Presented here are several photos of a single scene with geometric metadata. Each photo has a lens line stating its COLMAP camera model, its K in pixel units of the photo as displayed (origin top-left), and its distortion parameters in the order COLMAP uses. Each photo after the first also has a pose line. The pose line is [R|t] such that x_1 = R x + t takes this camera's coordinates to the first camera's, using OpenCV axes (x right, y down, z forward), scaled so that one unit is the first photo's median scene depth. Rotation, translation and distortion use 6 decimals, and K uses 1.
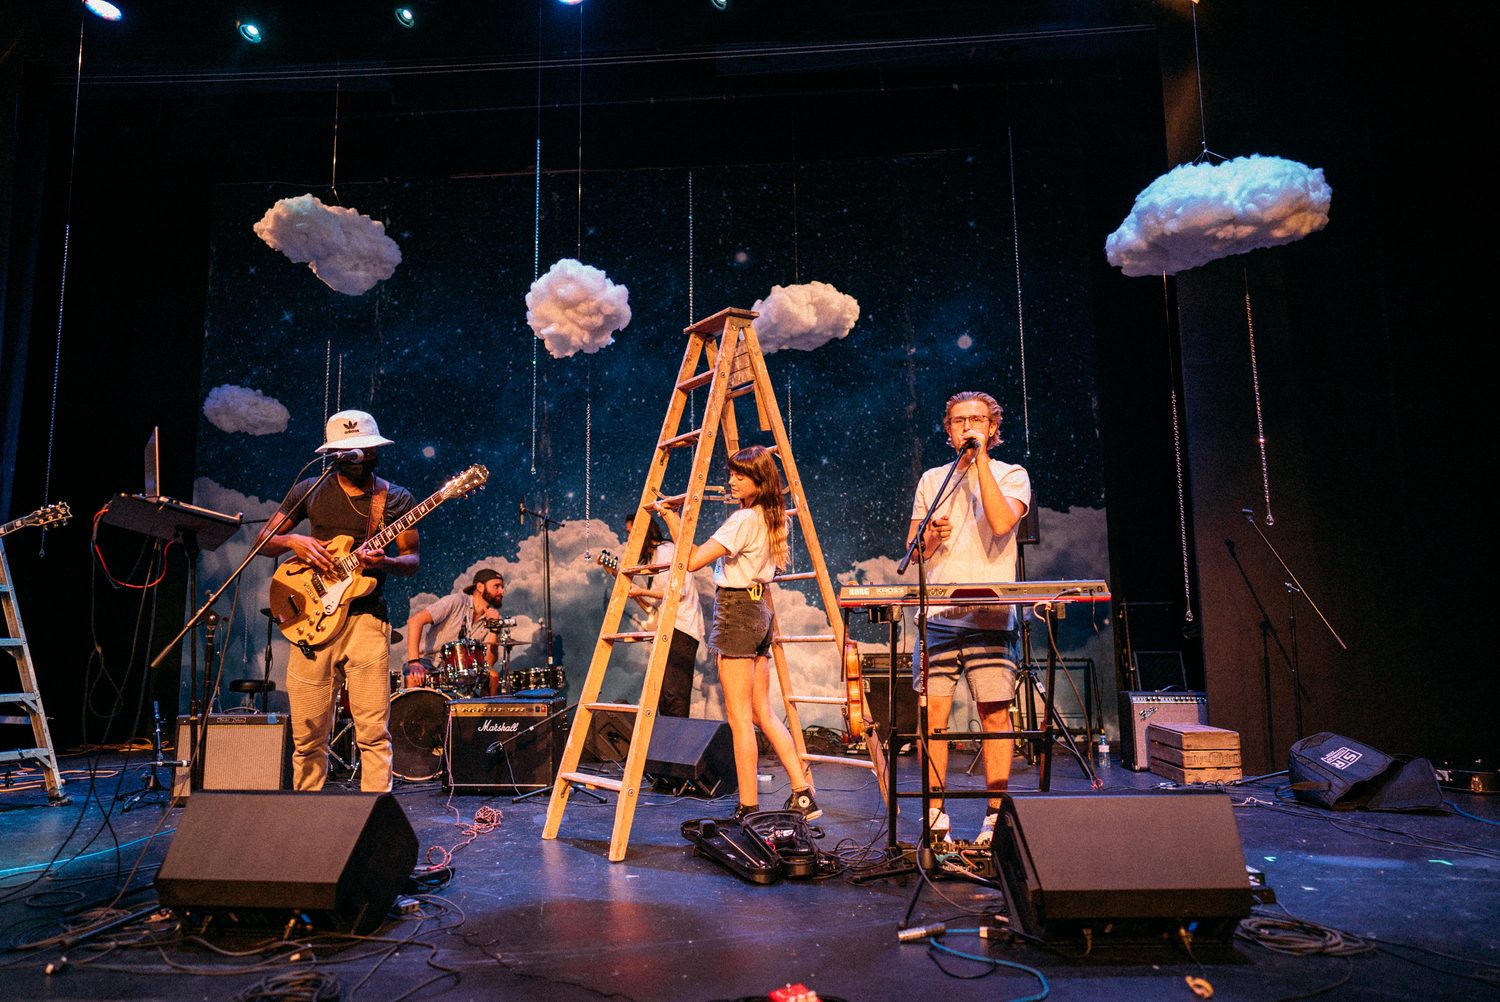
lens RADIAL K [[686.6, 0, 750.0], [0, 686.6, 501.0], [0, 0, 1]] dist [-0.000103, 0.000045]
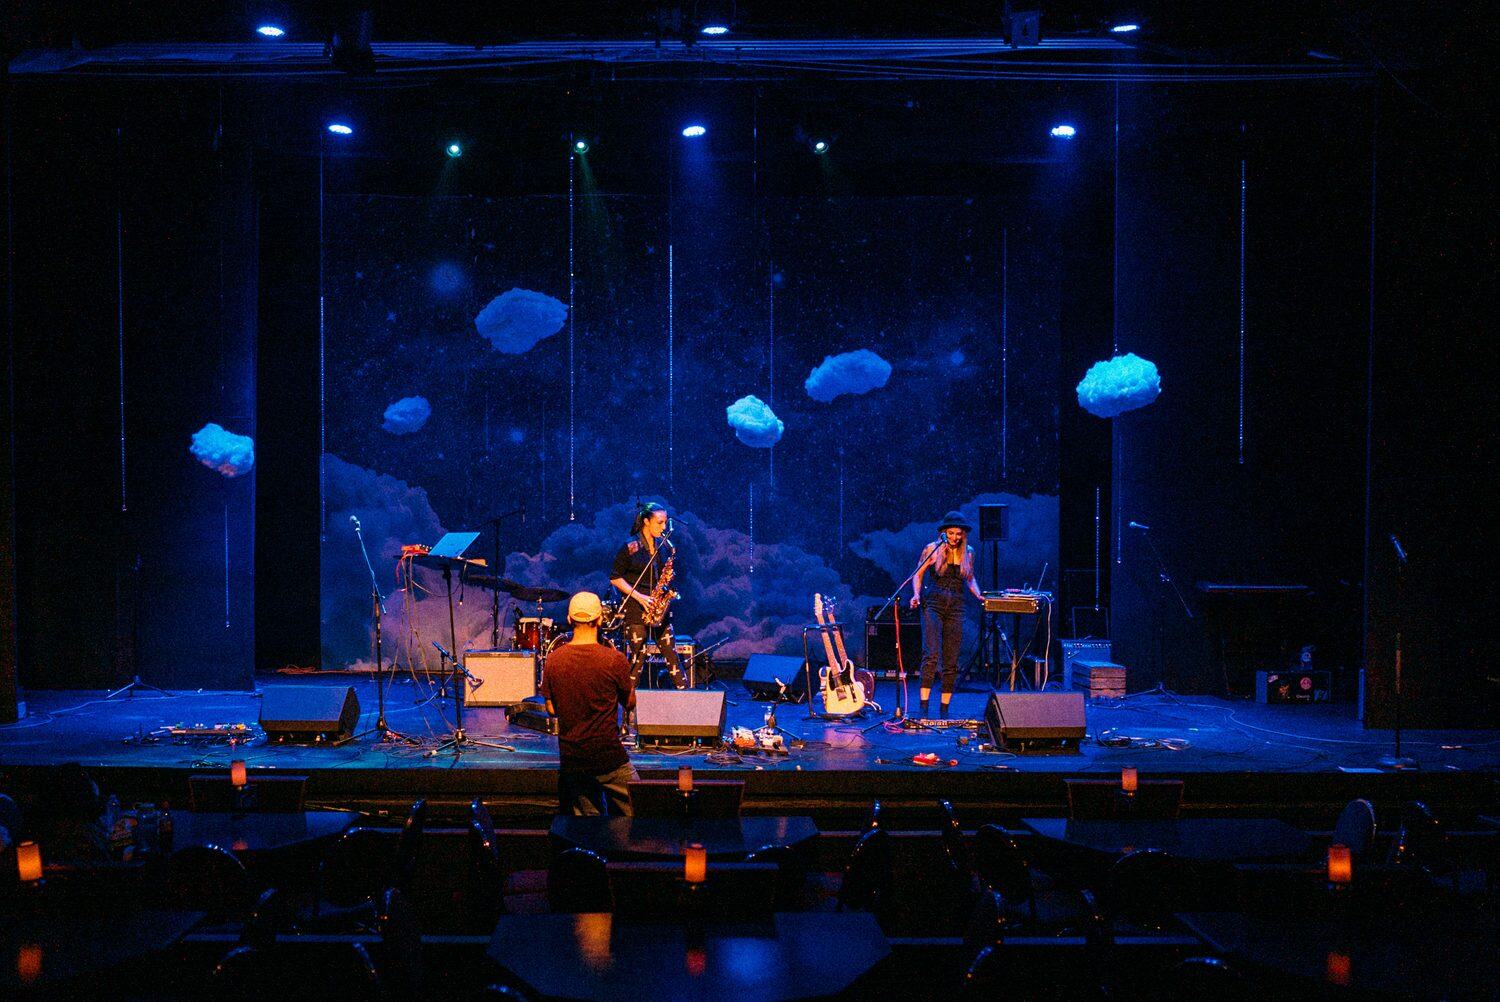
lens RADIAL K [[686.6, 0, 750.0], [0, 686.6, 501.0], [0, 0, 1]] dist [-0.000103, 0.000045]
pose [[0.998777, 0.019899, 0.045253, -0.115849], [-0.024090, 0.995278, 0.094026, -0.085979], [-0.043168, -0.095001, 0.994541, -0.249706]]
